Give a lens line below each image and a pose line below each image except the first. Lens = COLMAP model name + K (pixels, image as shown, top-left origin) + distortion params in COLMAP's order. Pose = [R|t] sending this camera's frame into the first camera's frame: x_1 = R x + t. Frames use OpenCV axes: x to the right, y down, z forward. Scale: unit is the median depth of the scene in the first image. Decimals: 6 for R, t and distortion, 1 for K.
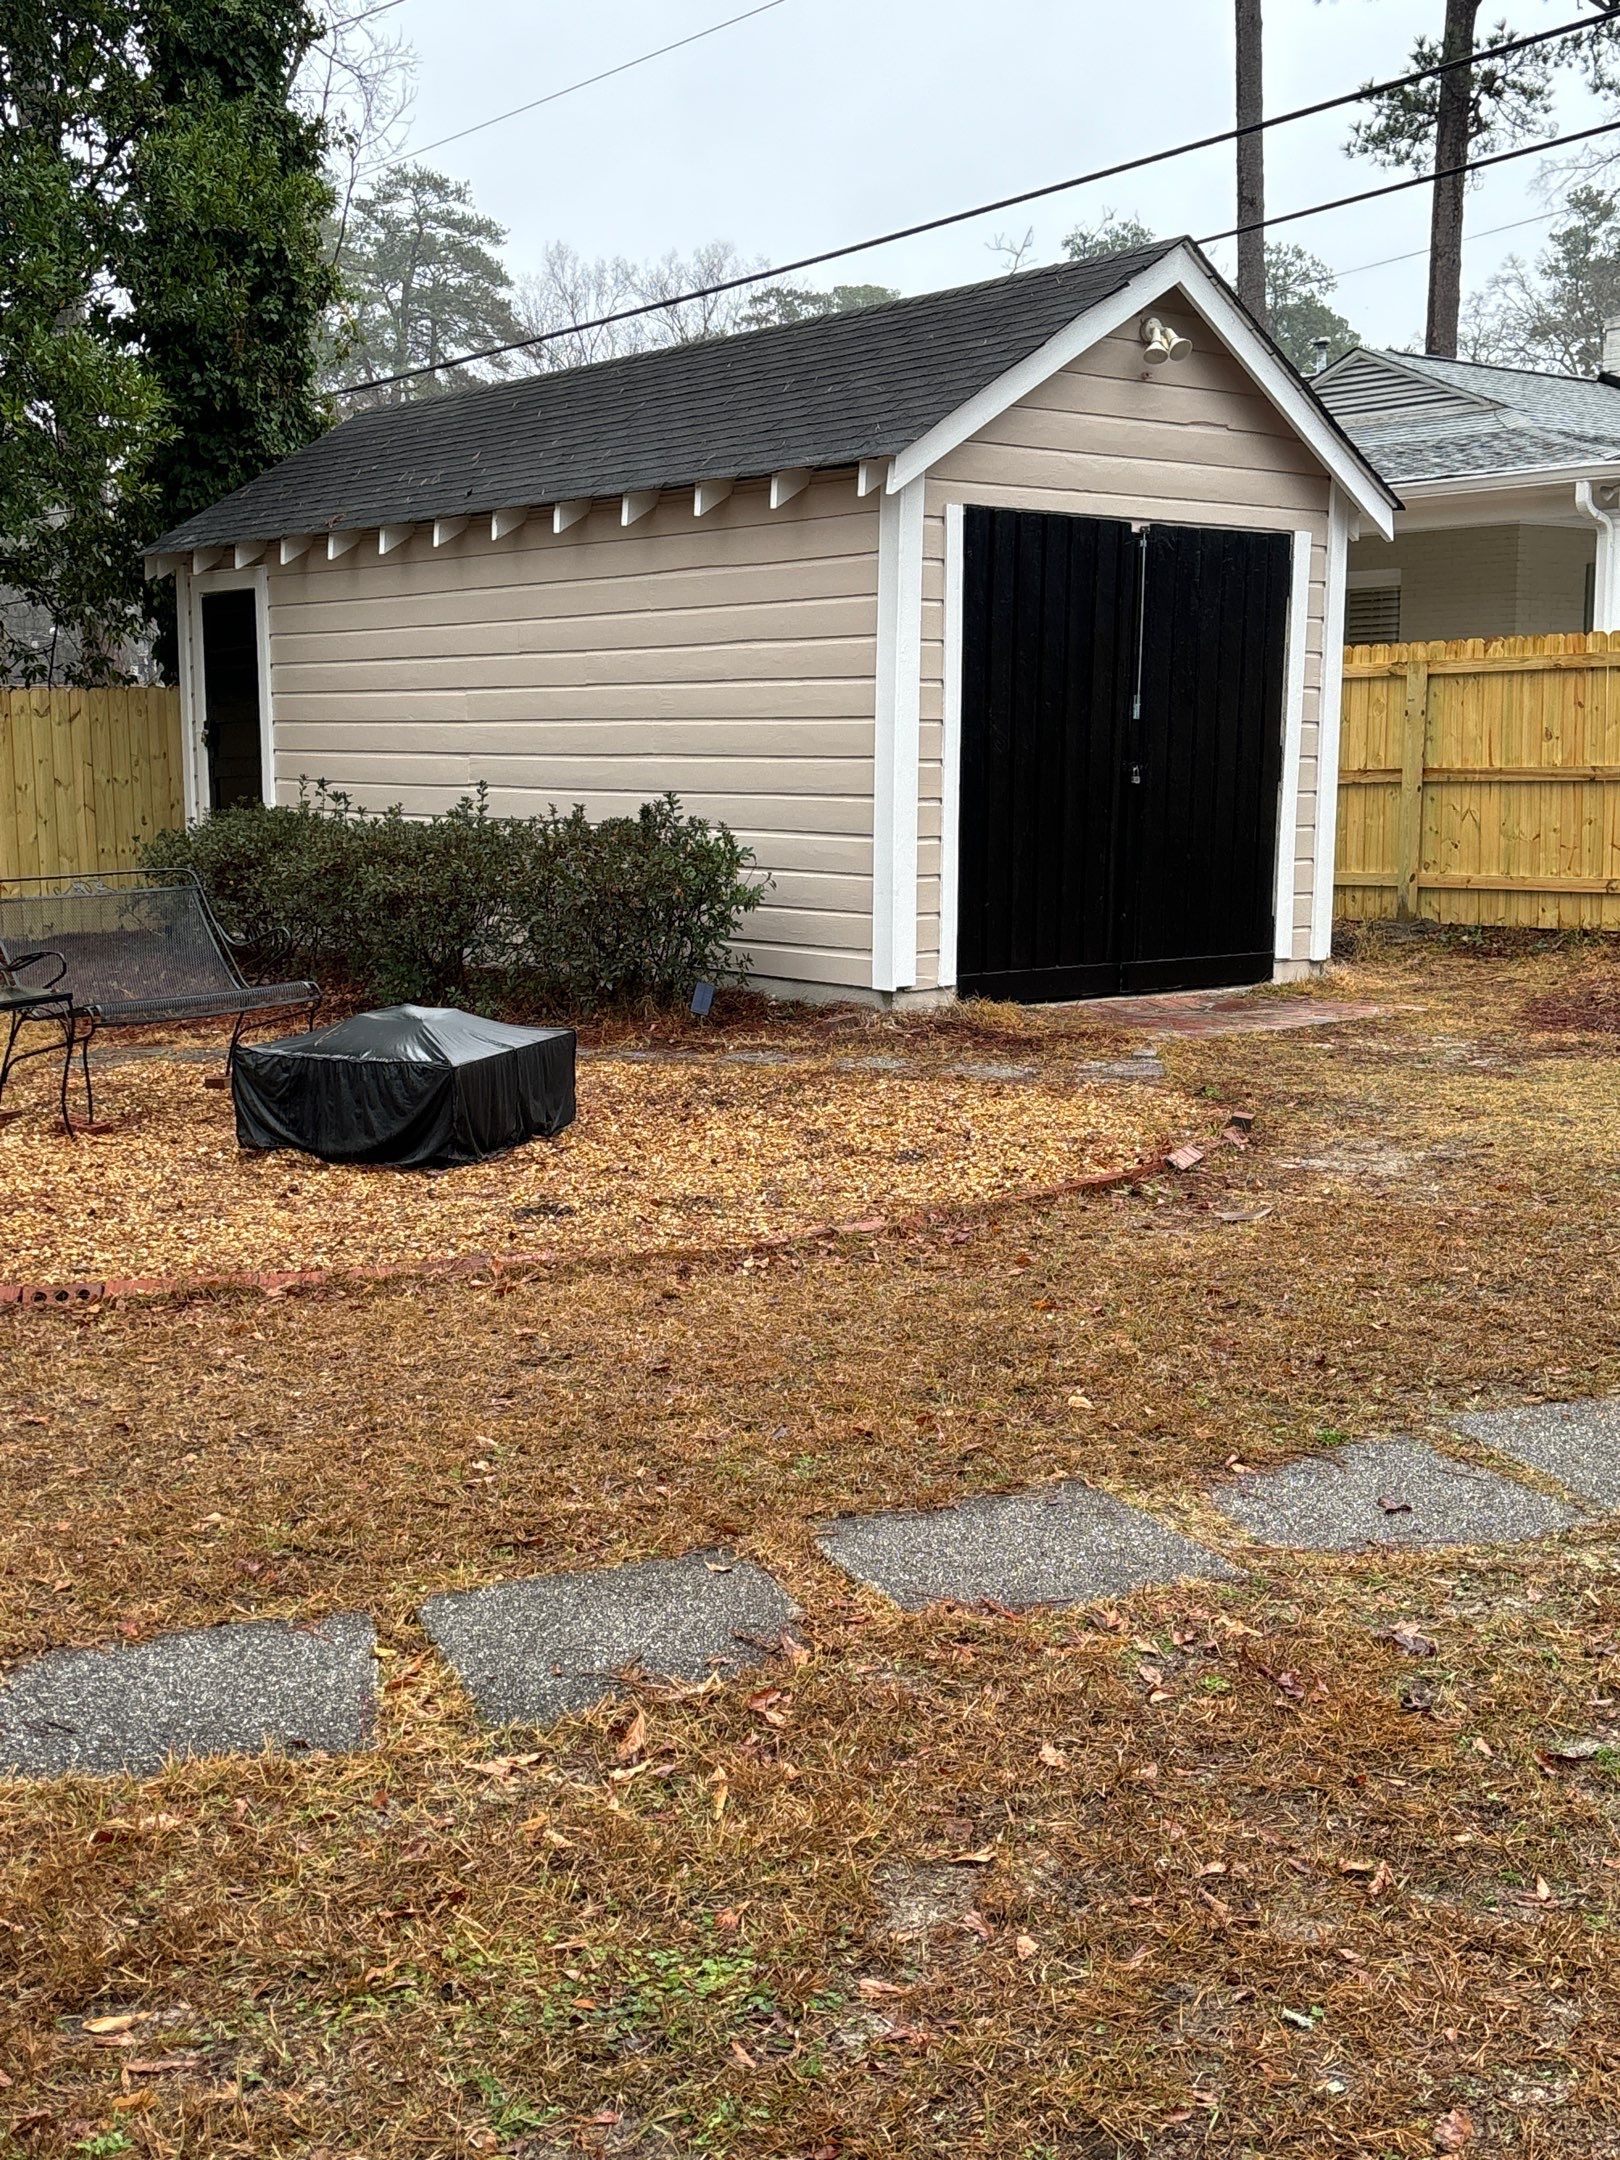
lens RADIAL K [[2369.5, 0, 799.5], [0, 2369.5, 1088.7], [0, 0, 1]] dist [0.028255, 0.000000]
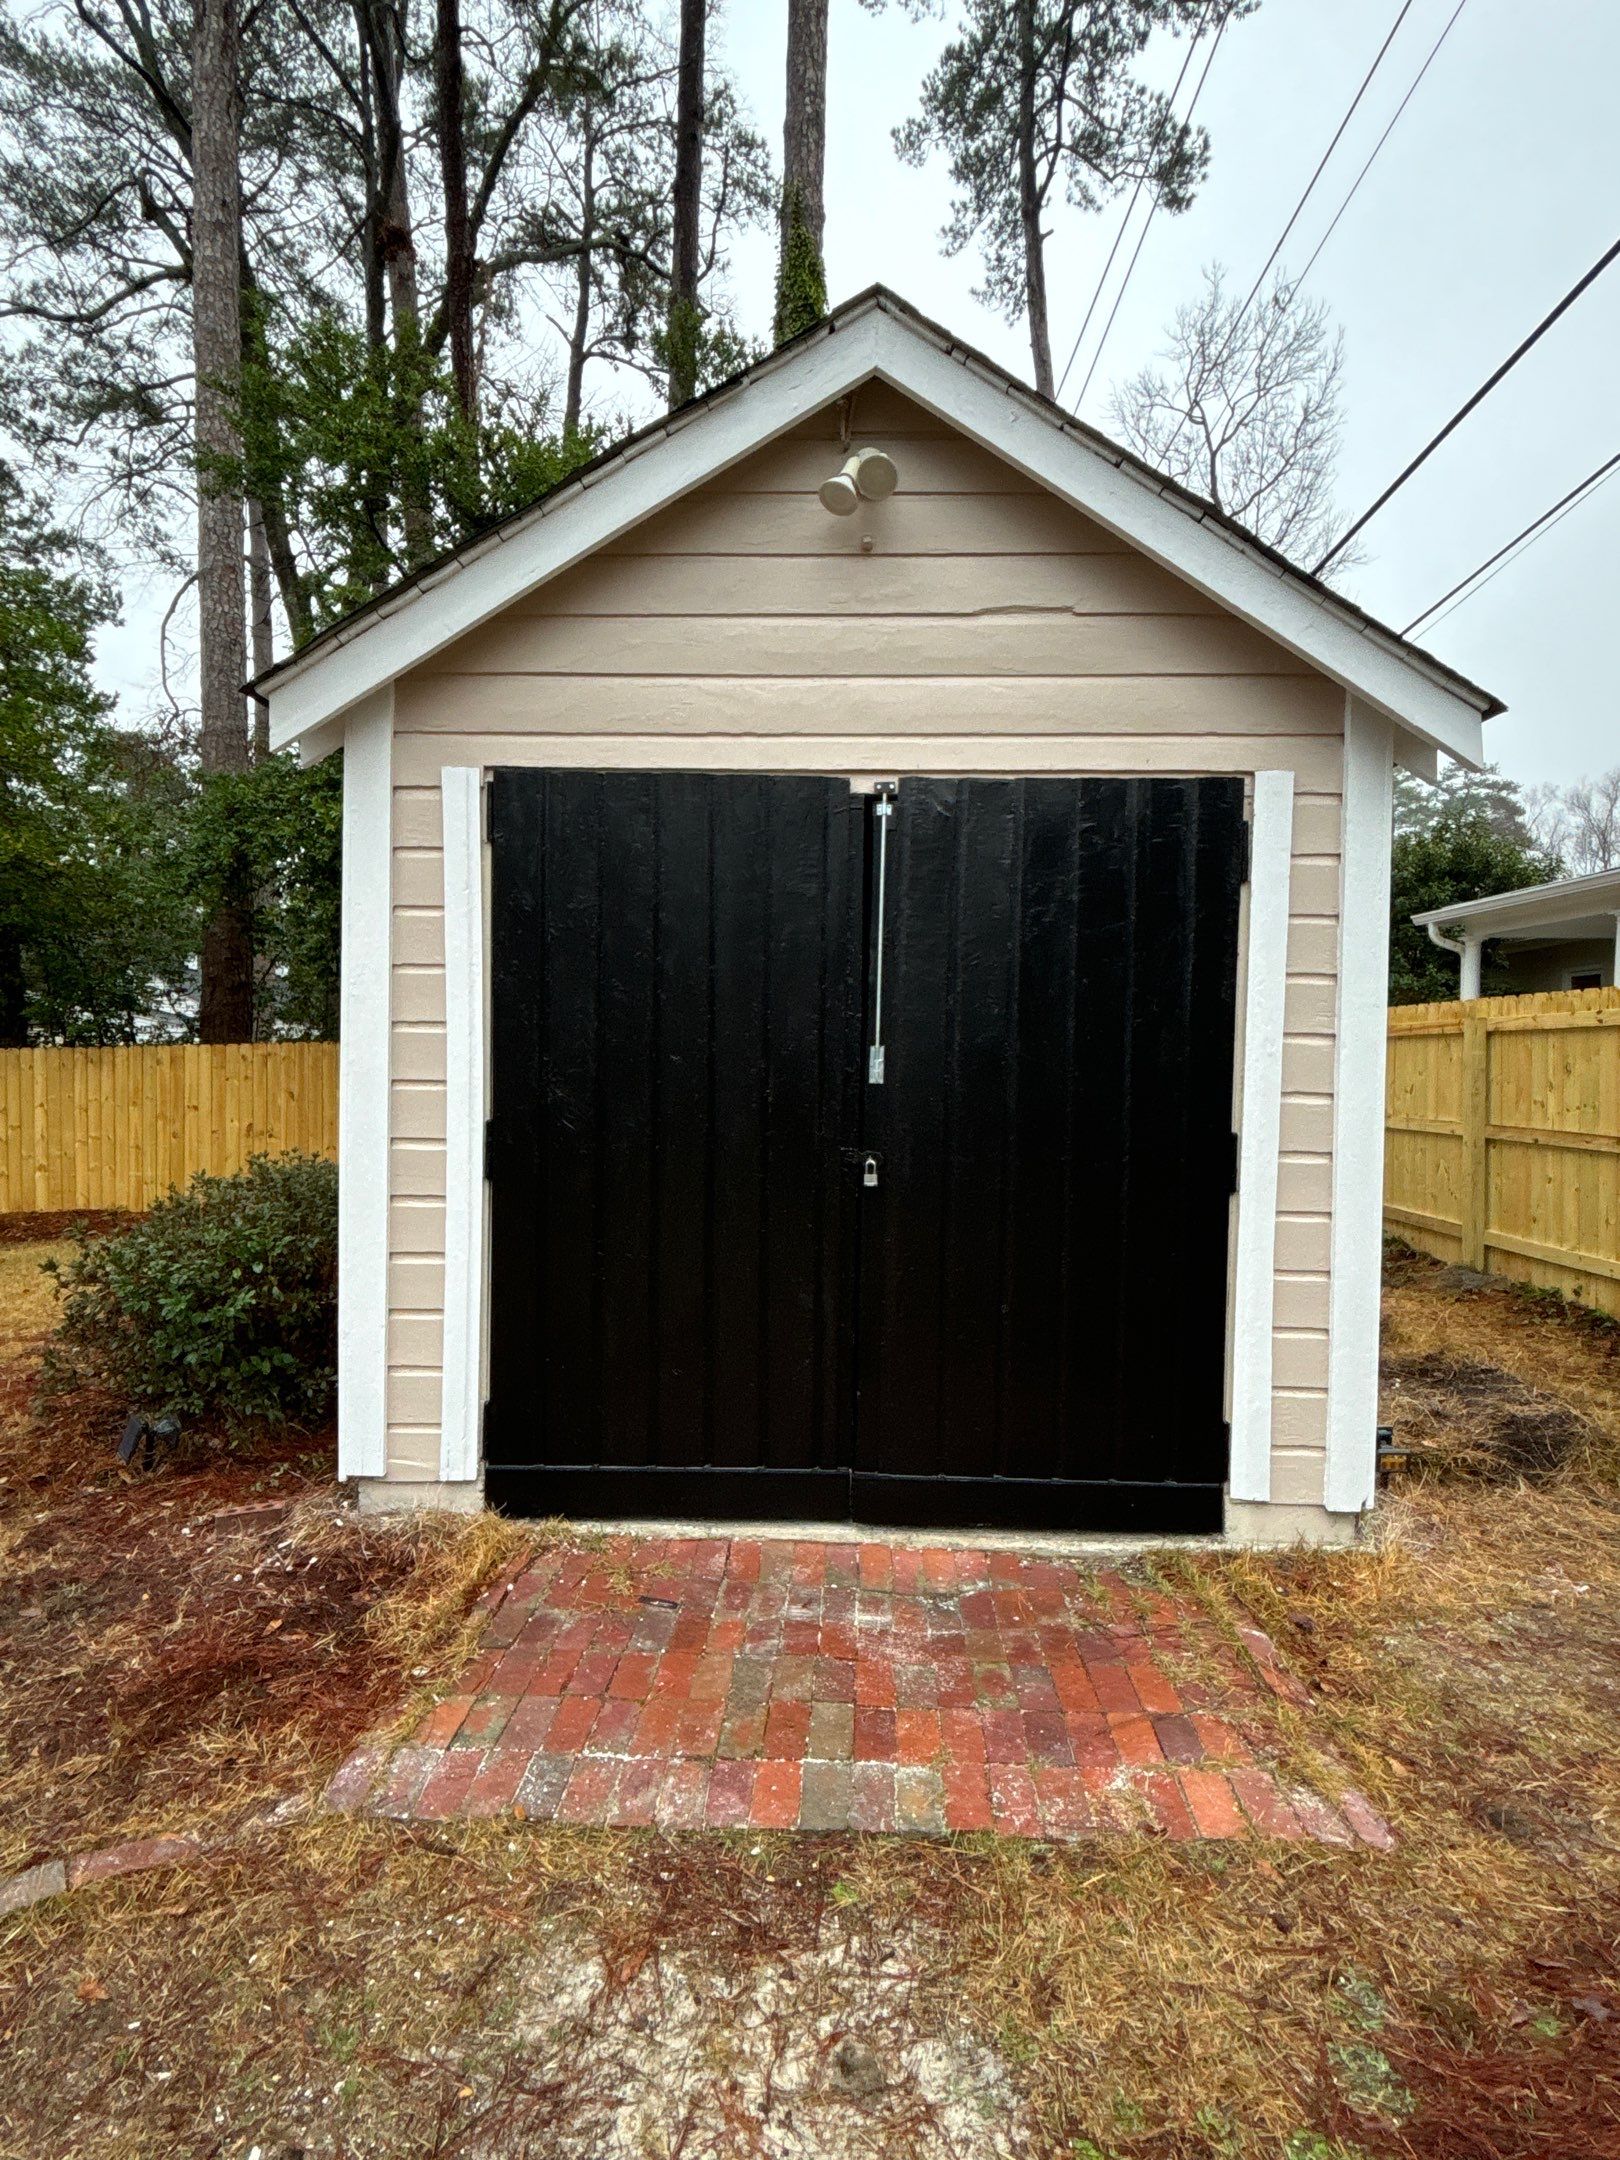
lens RADIAL K [[1114.7, 0, 812.9], [0, 1114.7, 1074.5], [0, 0, 1]] dist [-0.004725, 0.005791]
pose [[0.764328, 0.023731, -0.644391, 0.243288], [-0.106999, 0.990136, -0.090450, -0.100173], [0.635888, 0.138083, 0.759328, 0.587725]]
